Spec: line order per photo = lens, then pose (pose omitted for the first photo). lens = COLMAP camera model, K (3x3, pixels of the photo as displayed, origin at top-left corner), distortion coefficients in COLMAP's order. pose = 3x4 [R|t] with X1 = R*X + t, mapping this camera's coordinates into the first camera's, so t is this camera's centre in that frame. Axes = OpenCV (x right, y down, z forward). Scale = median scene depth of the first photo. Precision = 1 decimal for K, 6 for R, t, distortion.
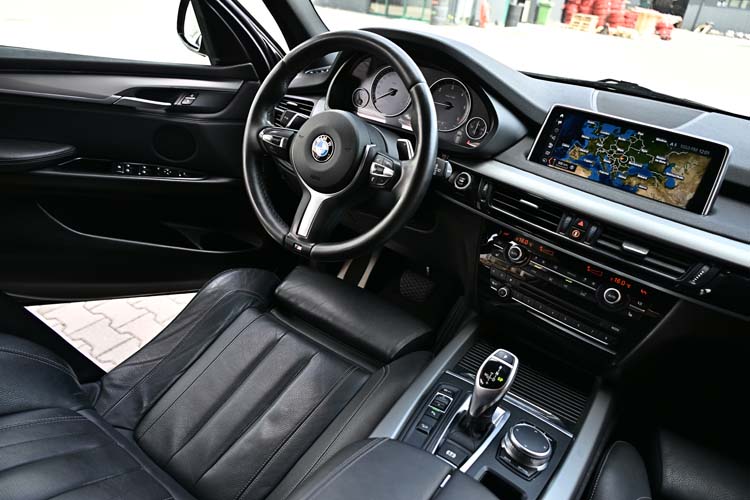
lens RADIAL K [[480.4, 0, 376.0], [0, 480.4, 248.9], [0, 0, 1]] dist [-0.003367, -0.004297]
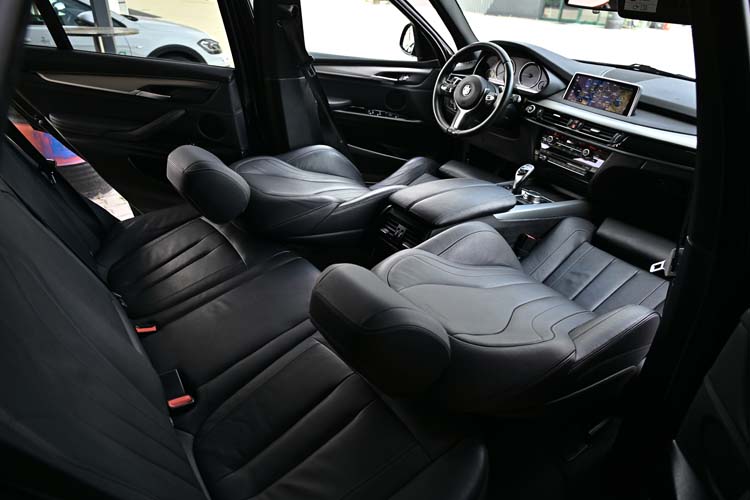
lens RADIAL K [[480.4, 0, 377.1], [0, 480.4, 248.1], [0, 0, 1]] dist [-0.003367, -0.004297]
pose [[0.948252, 0.096401, -0.302531, 0.261339], [-0.100886, 0.994898, 0.000807, 0.610034], [0.301065, 0.029756, 0.953139, -1.389902]]
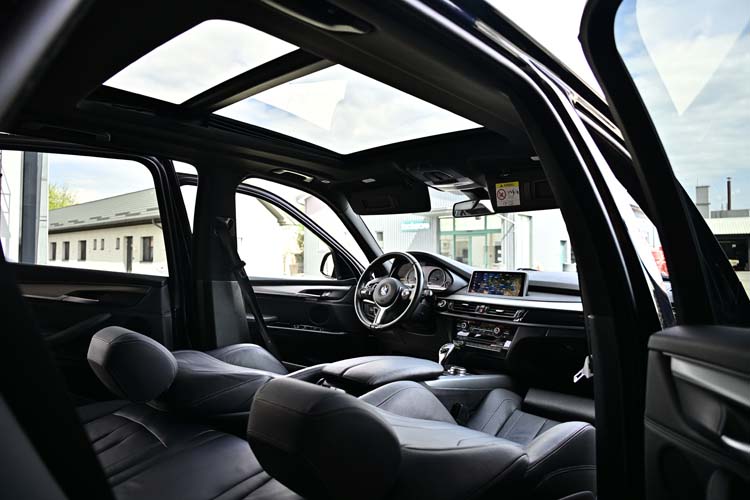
lens RADIAL K [[480.4, 0, 375.4], [0, 480.4, 250.6], [0, 0, 1]] dist [-0.003367, -0.004297]
pose [[0.984884, -0.094109, -0.145423, 0.247899], [0.006610, 0.859347, -0.511350, 0.962440], [0.173092, 0.502659, 0.846979, -1.389688]]
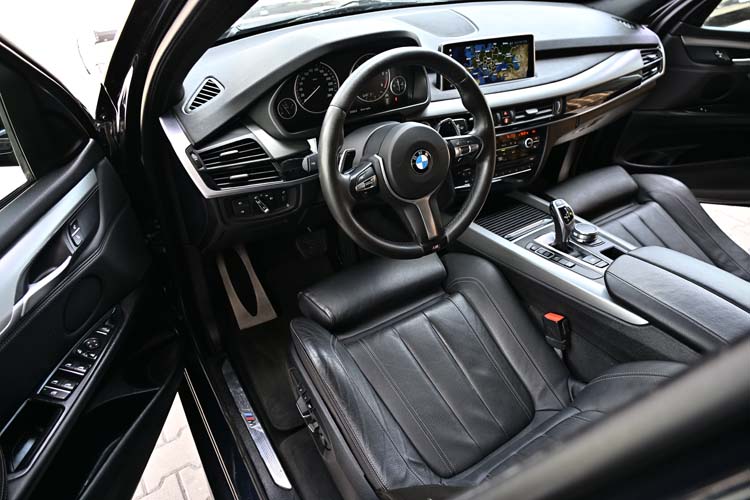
lens RADIAL K [[480.4, 0, 376.7], [0, 480.4, 248.5], [0, 0, 1]] dist [-0.003367, -0.004297]
pose [[0.395393, -0.648021, 0.650947, -0.974854], [0.457104, 0.753530, 0.472492, -0.612312], [-0.796693, 0.110731, 0.594154, 0.434013]]
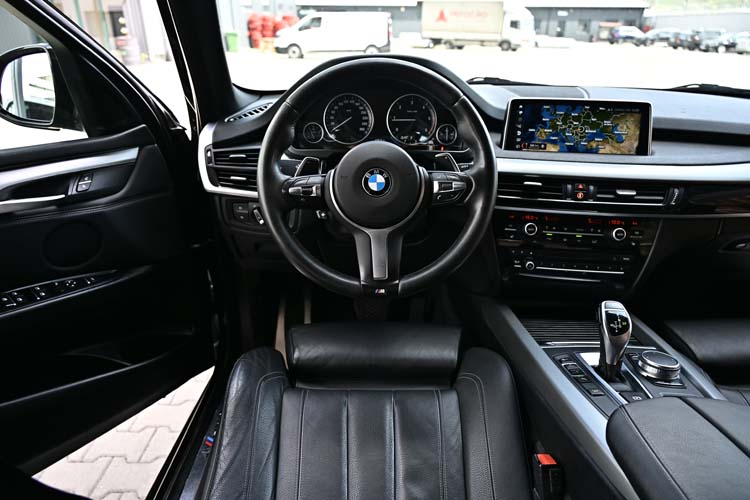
lens RADIAL K [[480.4, 0, 377.3], [0, 480.4, 250.7], [0, 0, 1]] dist [-0.003367, -0.004297]
pose [[0.825047, -0.318231, 0.466934, -0.580220], [0.340444, 0.939467, 0.038731, -0.115657], [-0.450994, 0.127011, 0.883444, 0.172336]]
